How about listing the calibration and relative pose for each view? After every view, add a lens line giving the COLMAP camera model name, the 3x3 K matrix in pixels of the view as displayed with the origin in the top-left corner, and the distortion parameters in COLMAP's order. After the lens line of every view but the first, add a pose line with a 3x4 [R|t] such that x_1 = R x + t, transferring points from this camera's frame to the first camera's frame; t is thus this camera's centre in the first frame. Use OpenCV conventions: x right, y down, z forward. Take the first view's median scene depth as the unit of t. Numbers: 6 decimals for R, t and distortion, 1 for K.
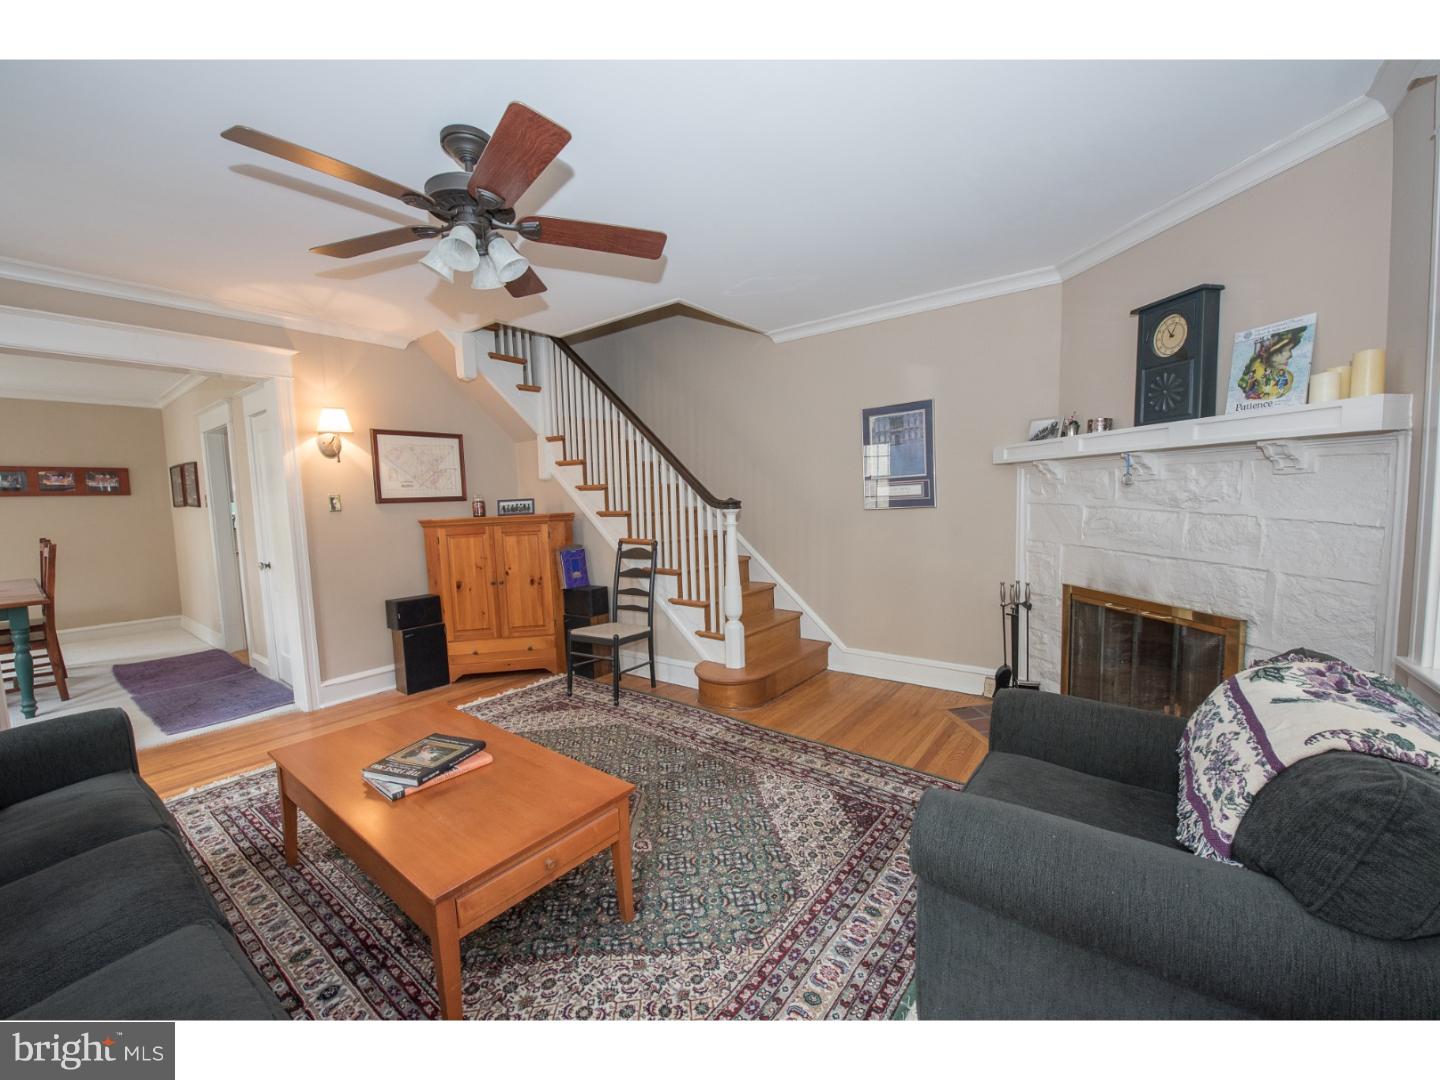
lens RADIAL K [[573.1, 0, 720.0], [0, 573.1, 540.0], [0, 0, 1]] dist [-0.012186, -0.004757]
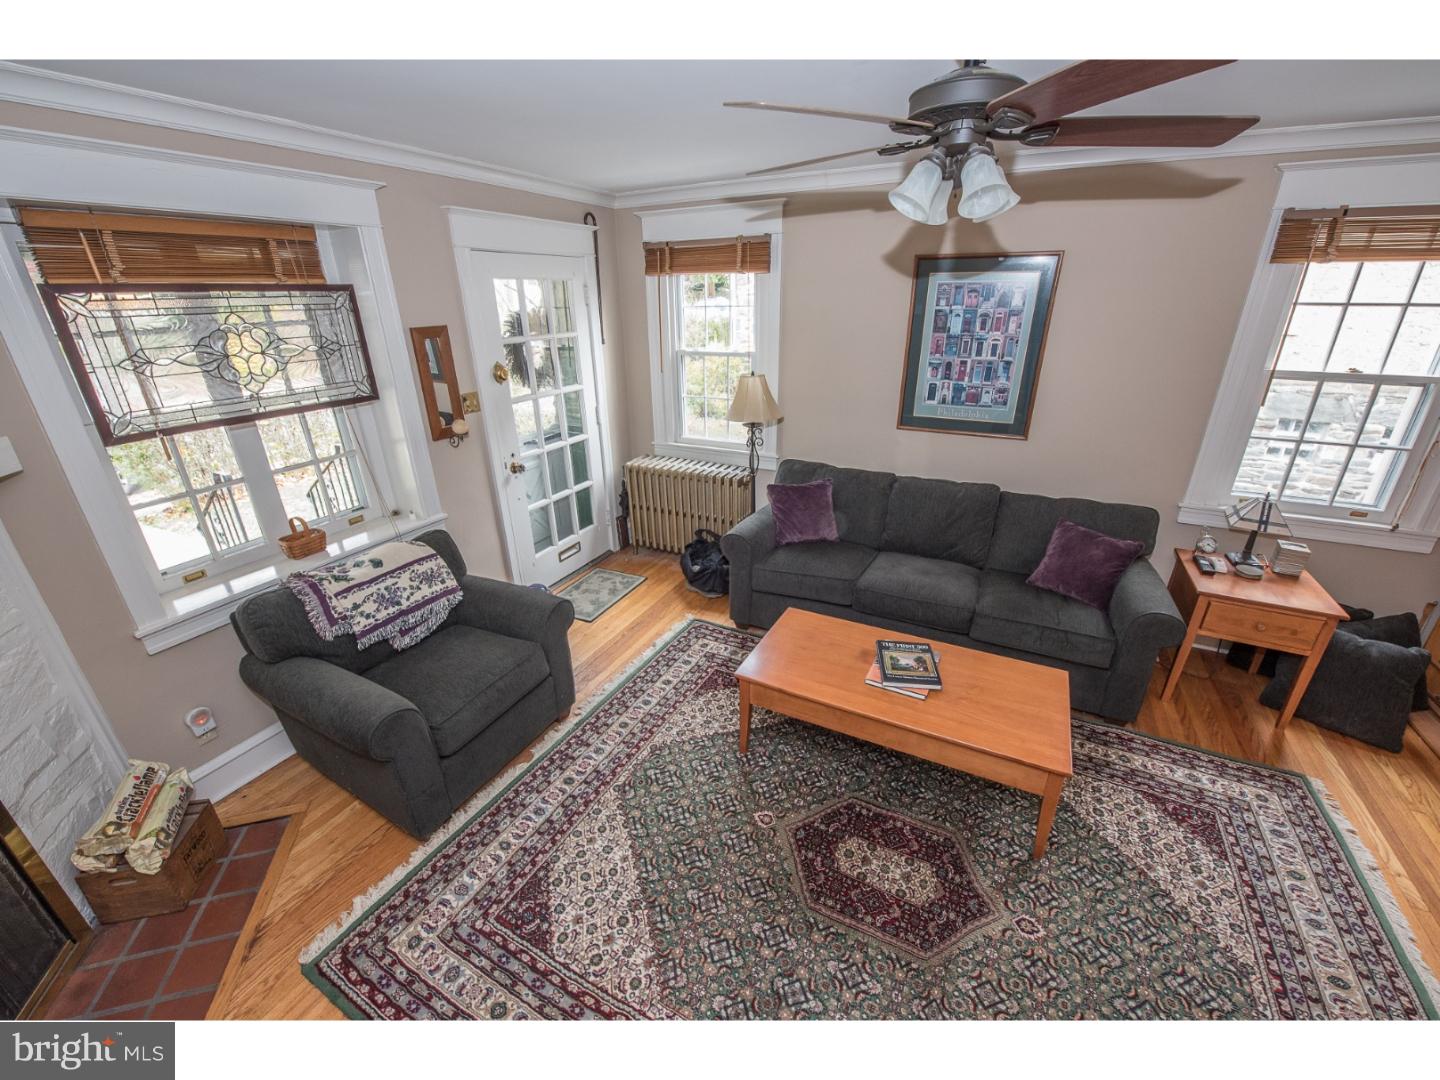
lens RADIAL K [[570.6, 0, 722.8], [0, 570.6, 541.7], [0, 0, 1]] dist [-0.015272, -0.004058]
pose [[-0.983318, 0.106443, -0.147497, 0.022163], [0.025946, 0.884685, 0.465467, -0.227482], [0.180034, 0.453876, -0.872688, 0.953225]]
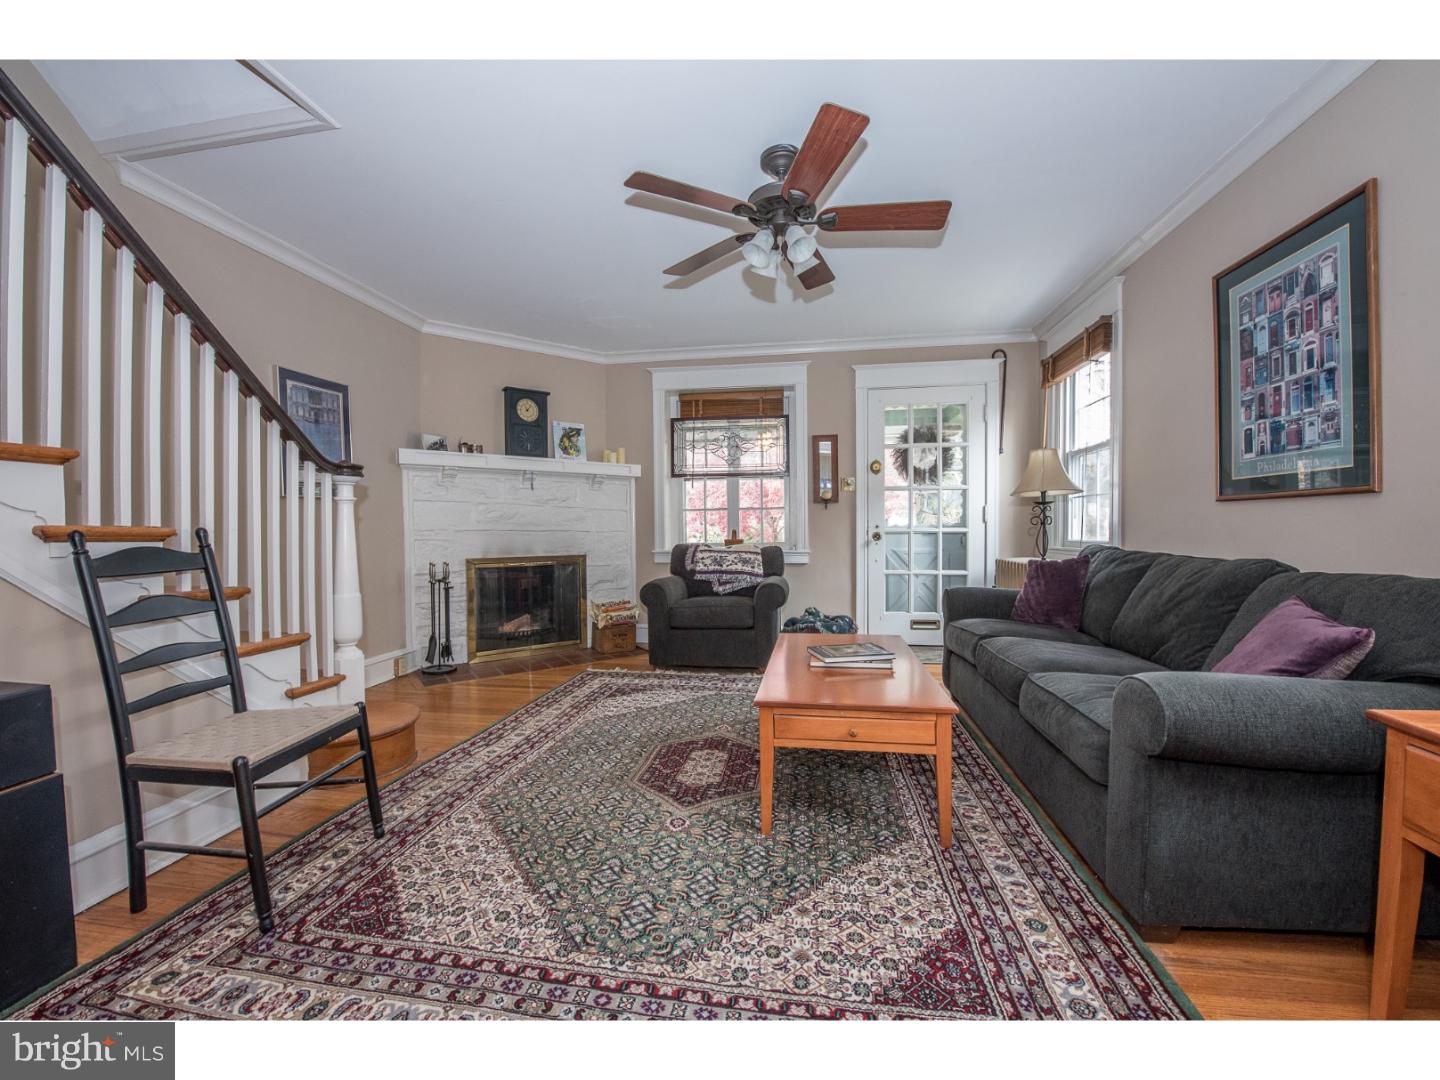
lens RADIAL K [[573.1, 0, 720.0], [0, 573.1, 540.0], [0, 0, 1]] dist [-0.012186, -0.004757]
pose [[-0.473465, 0.013014, 0.880717, -0.746509], [0.087941, 0.995593, 0.032564, 0.033766], [-0.876412, 0.092869, -0.472523, 0.912926]]
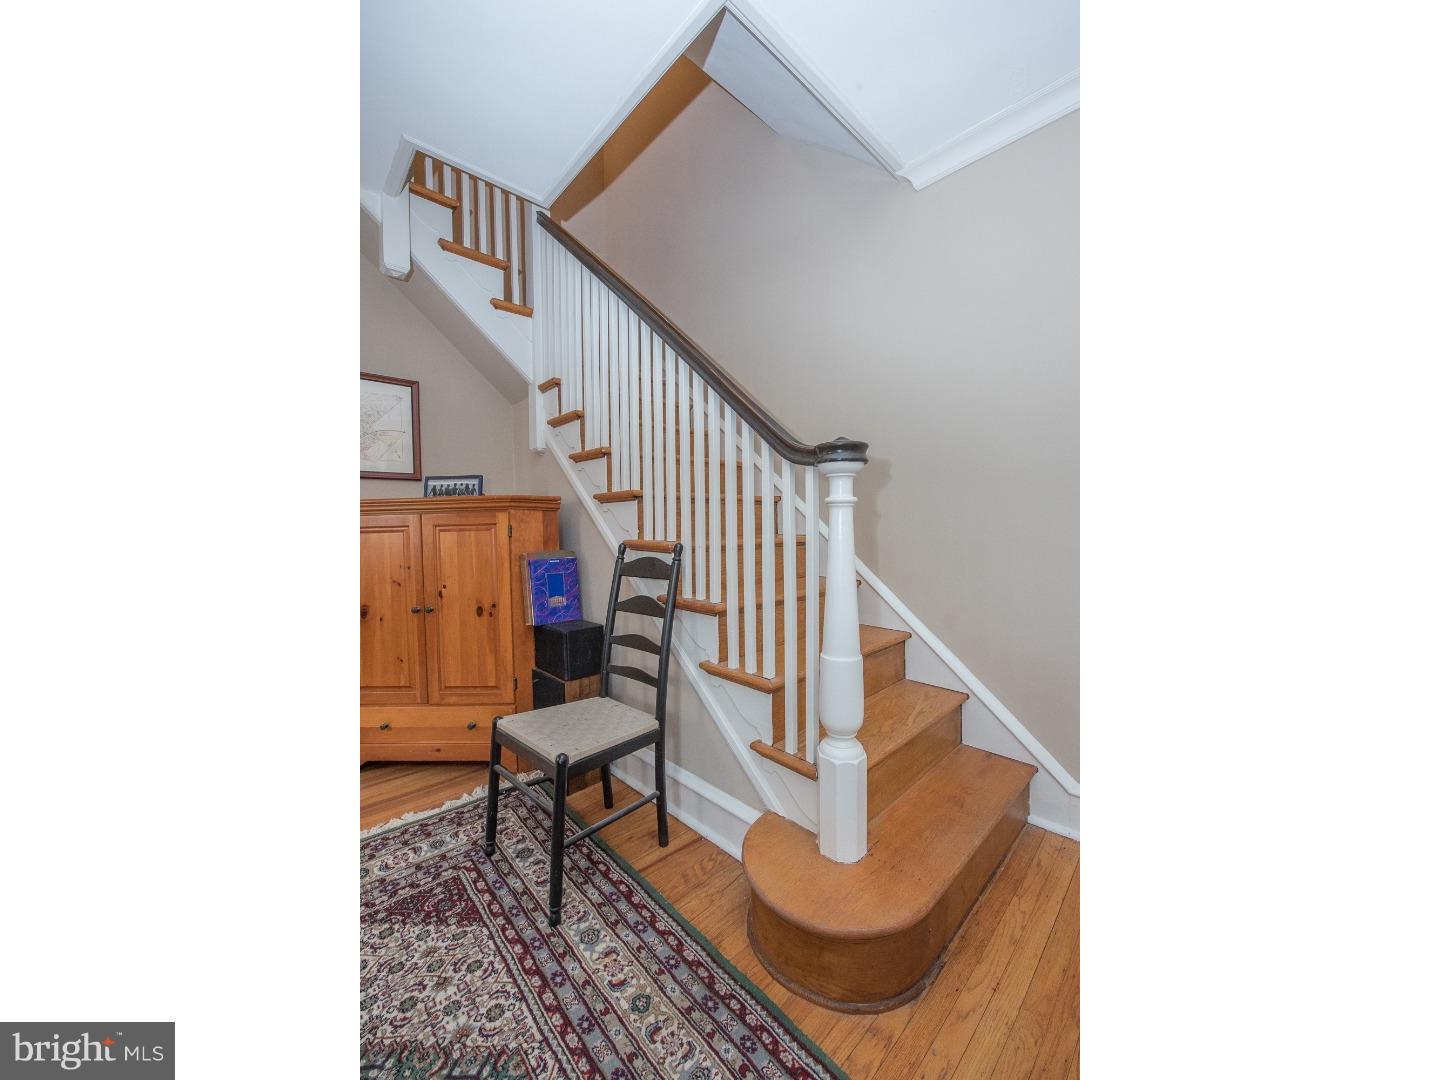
lens RADIAL K [[483.0, 0, 720.2], [0, 483.0, 537.8], [0, 0, 1]] dist [-0.014509, -0.000087]
pose [[0.985685, 0.021674, -0.167197, -0.006725], [-0.029282, 0.998638, -0.043172, 0.014310], [0.166034, 0.047450, 0.984978, 0.633072]]
